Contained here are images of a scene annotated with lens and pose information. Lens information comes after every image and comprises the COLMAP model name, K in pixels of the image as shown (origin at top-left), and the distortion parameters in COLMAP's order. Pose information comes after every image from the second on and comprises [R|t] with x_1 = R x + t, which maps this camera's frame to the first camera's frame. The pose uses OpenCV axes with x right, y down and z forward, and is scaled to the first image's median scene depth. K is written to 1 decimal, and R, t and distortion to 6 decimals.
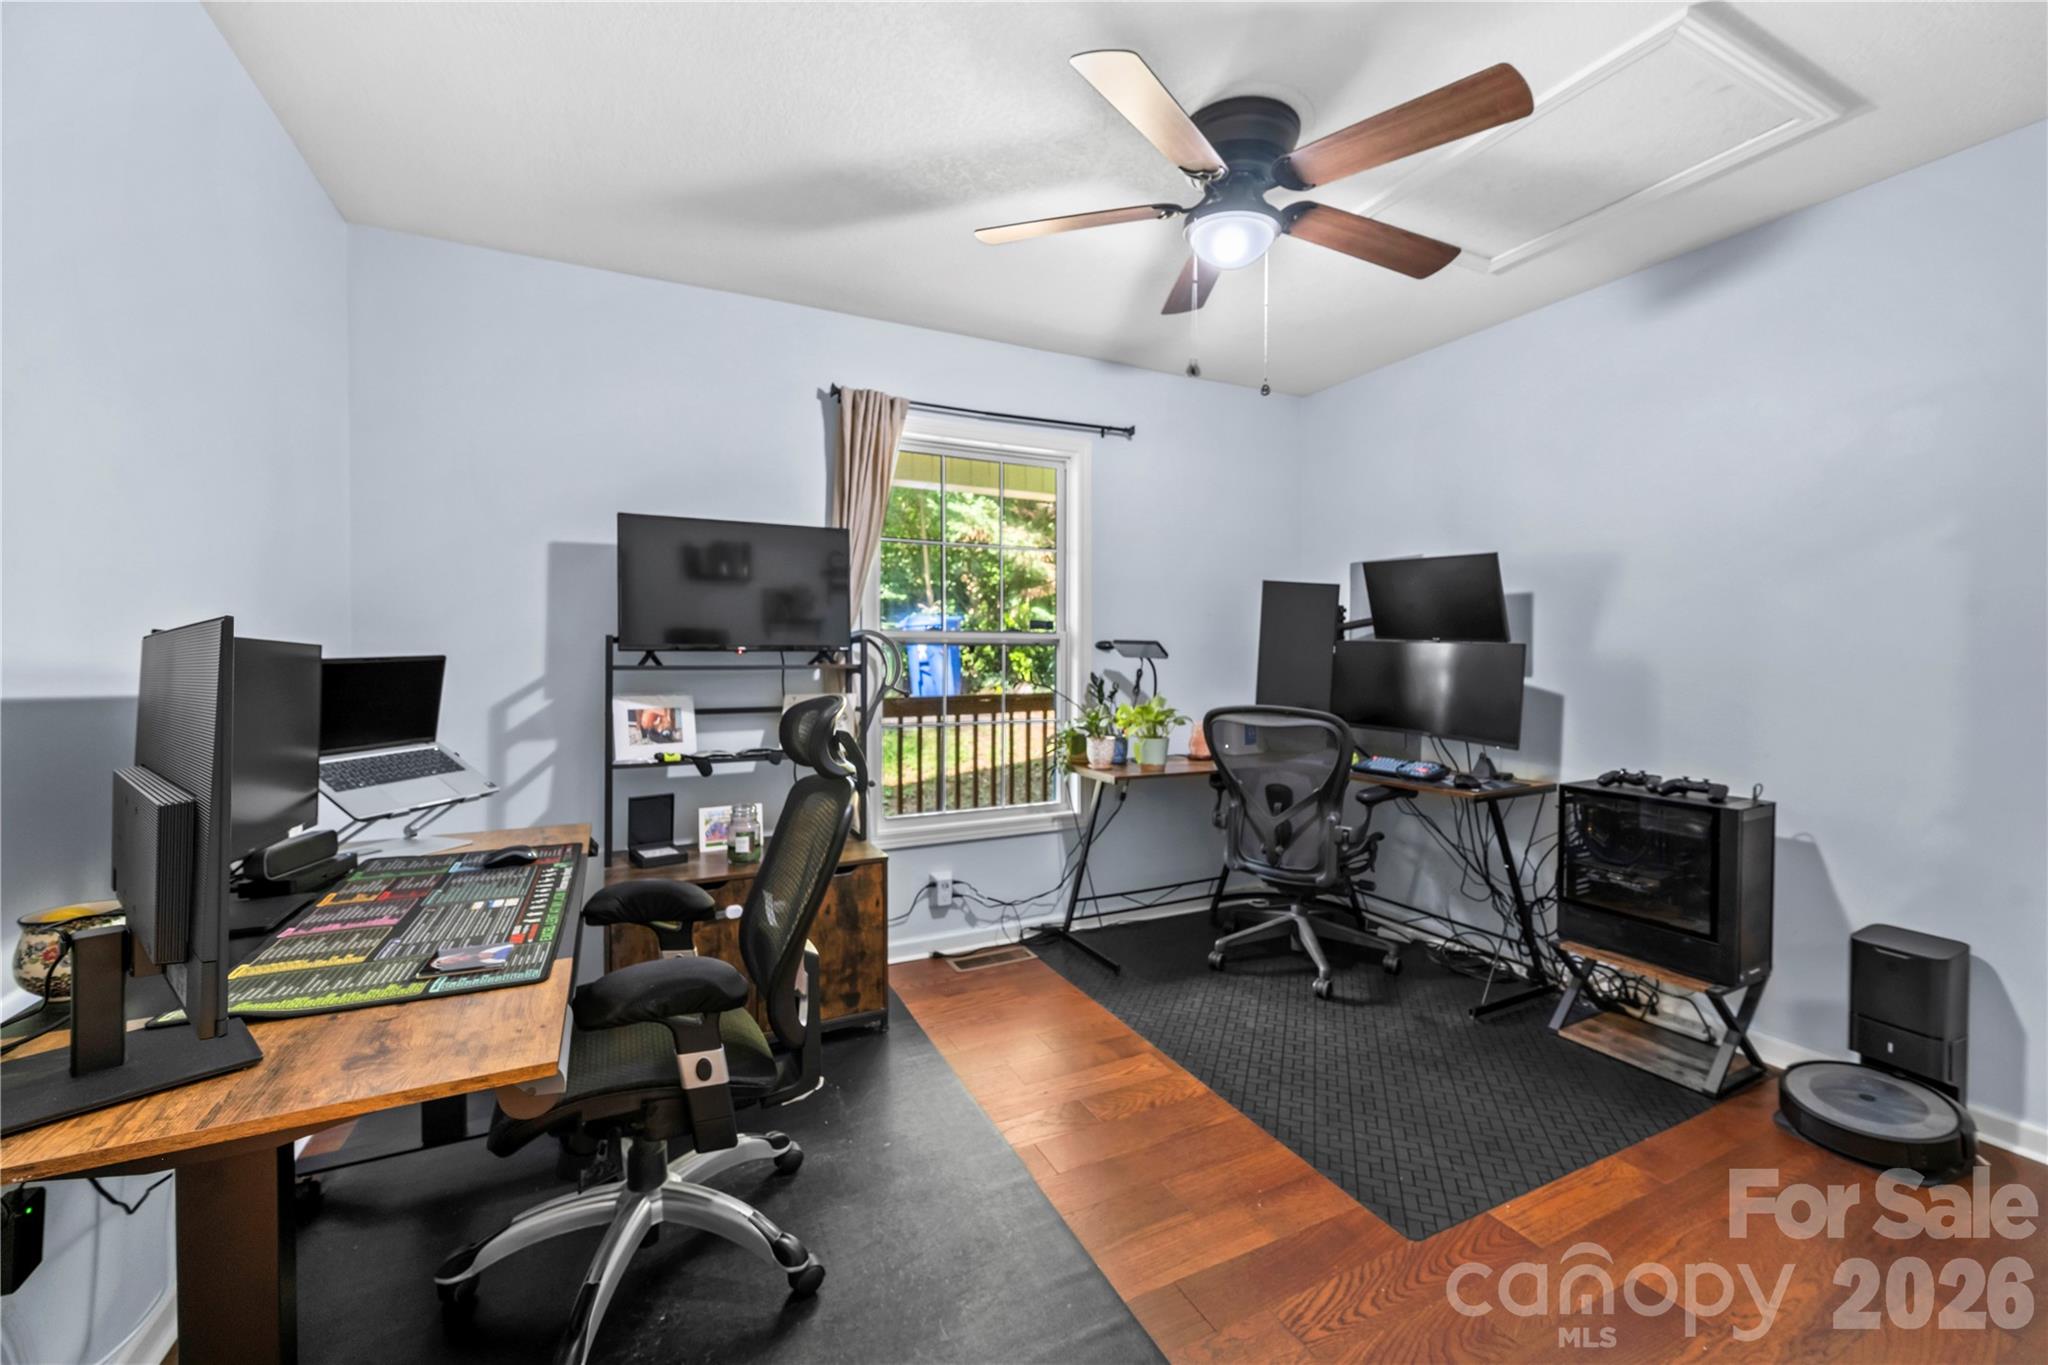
lens RADIAL K [[826.1, 0, 1030.3], [0, 826.1, 666.3], [0, 0, 1]] dist [-0.000868, 0.000076]
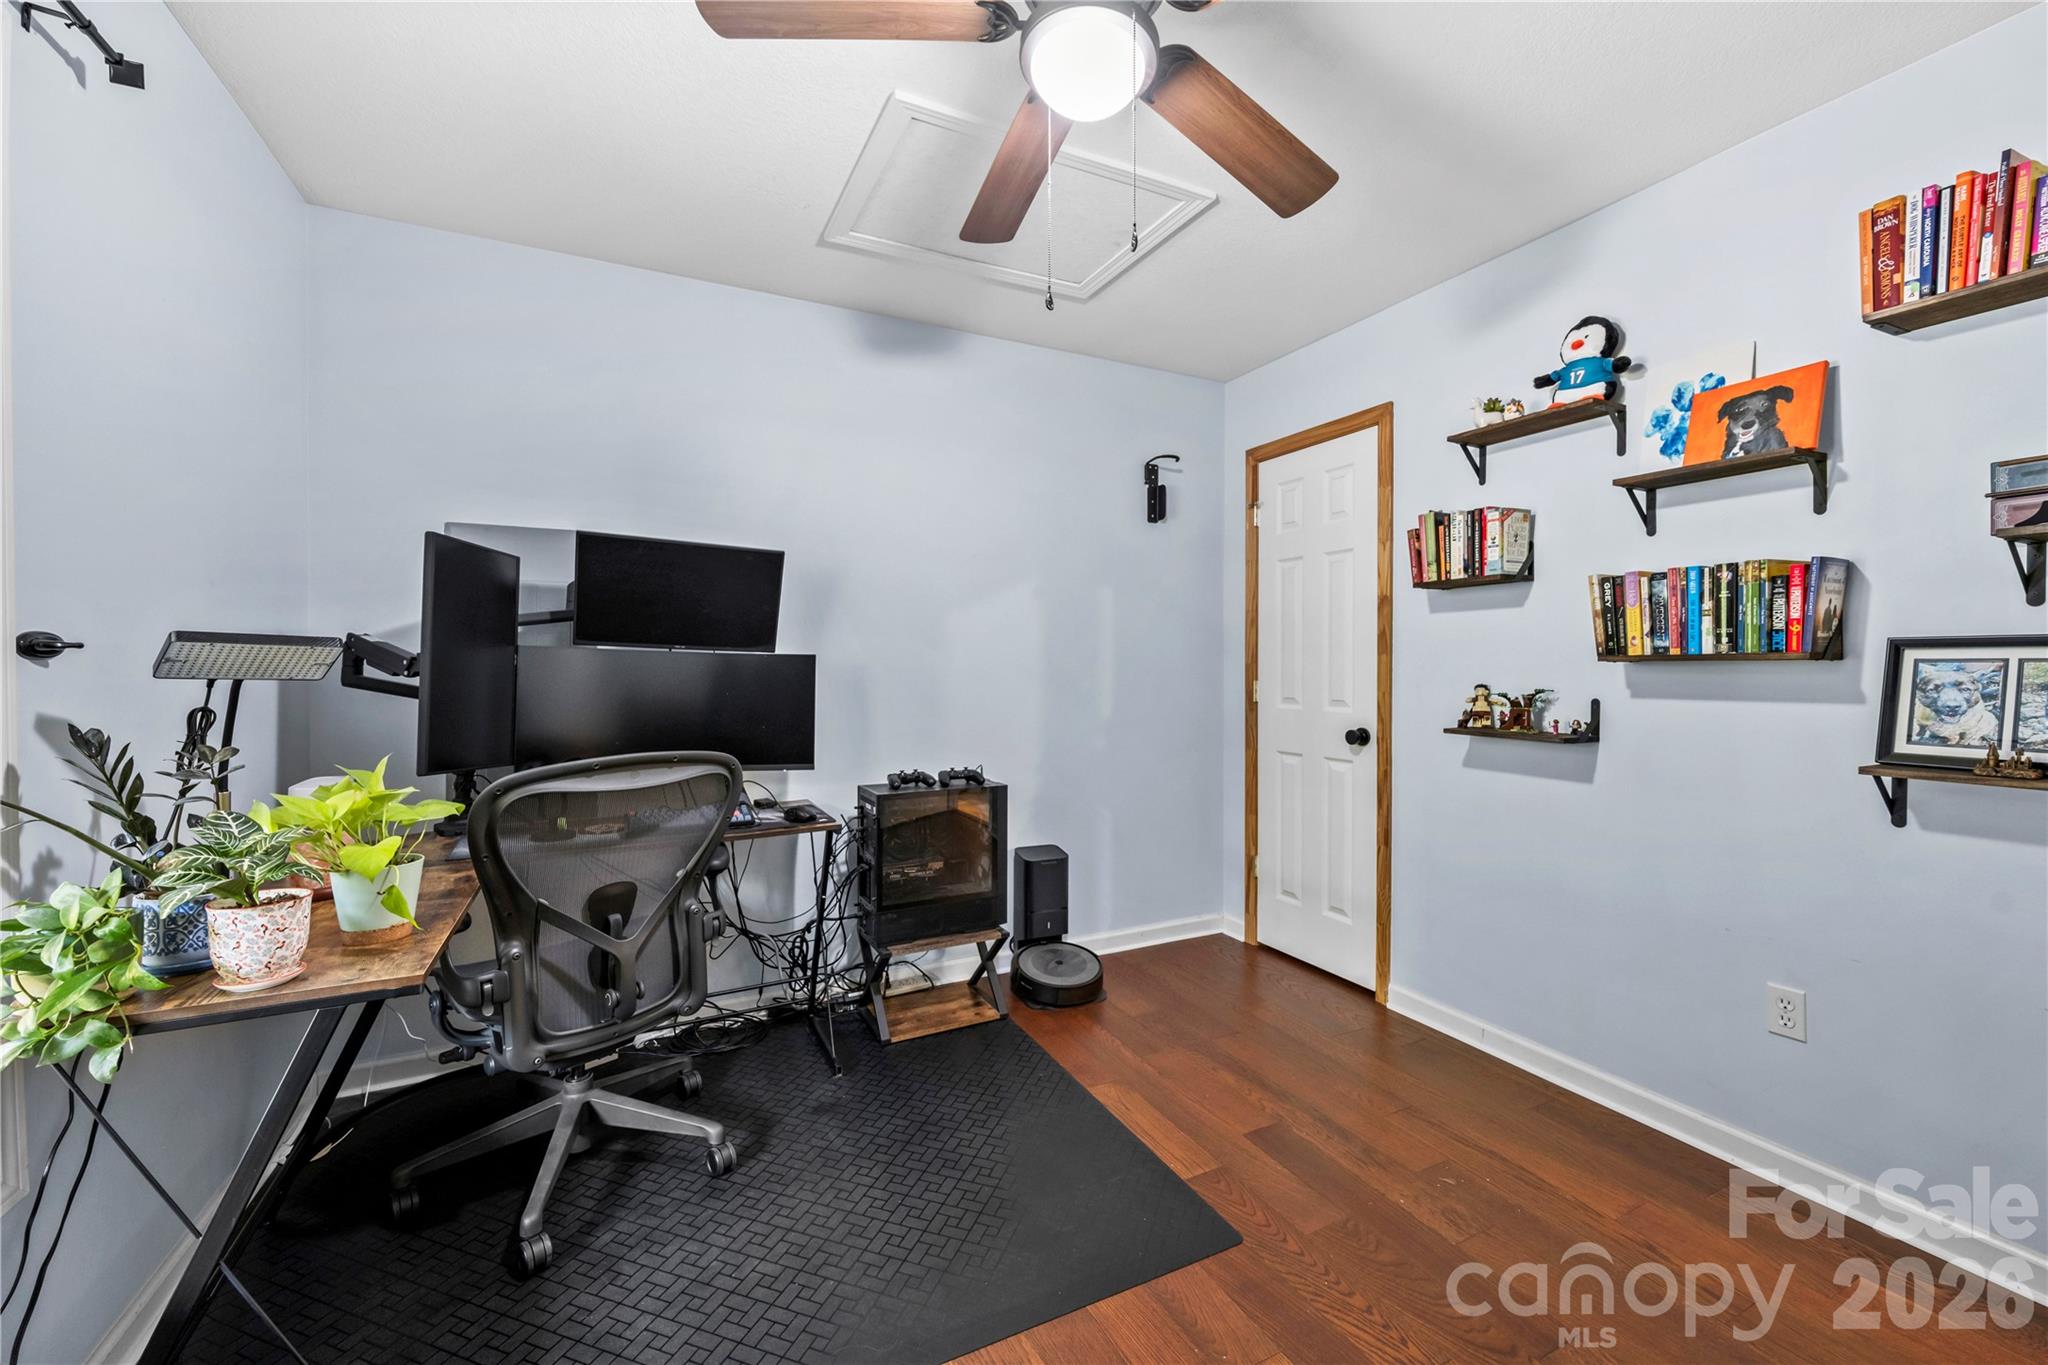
lens RADIAL K [[826.1, 0, 1029.1], [0, 826.1, 669.0], [0, 0, 1]] dist [-0.000868, 0.000076]
pose [[-0.019086, -0.013955, 0.999720, -0.365505], [0.012455, 0.999822, 0.014195, -0.022159], [-0.999740, 0.012722, -0.018909, 0.847669]]
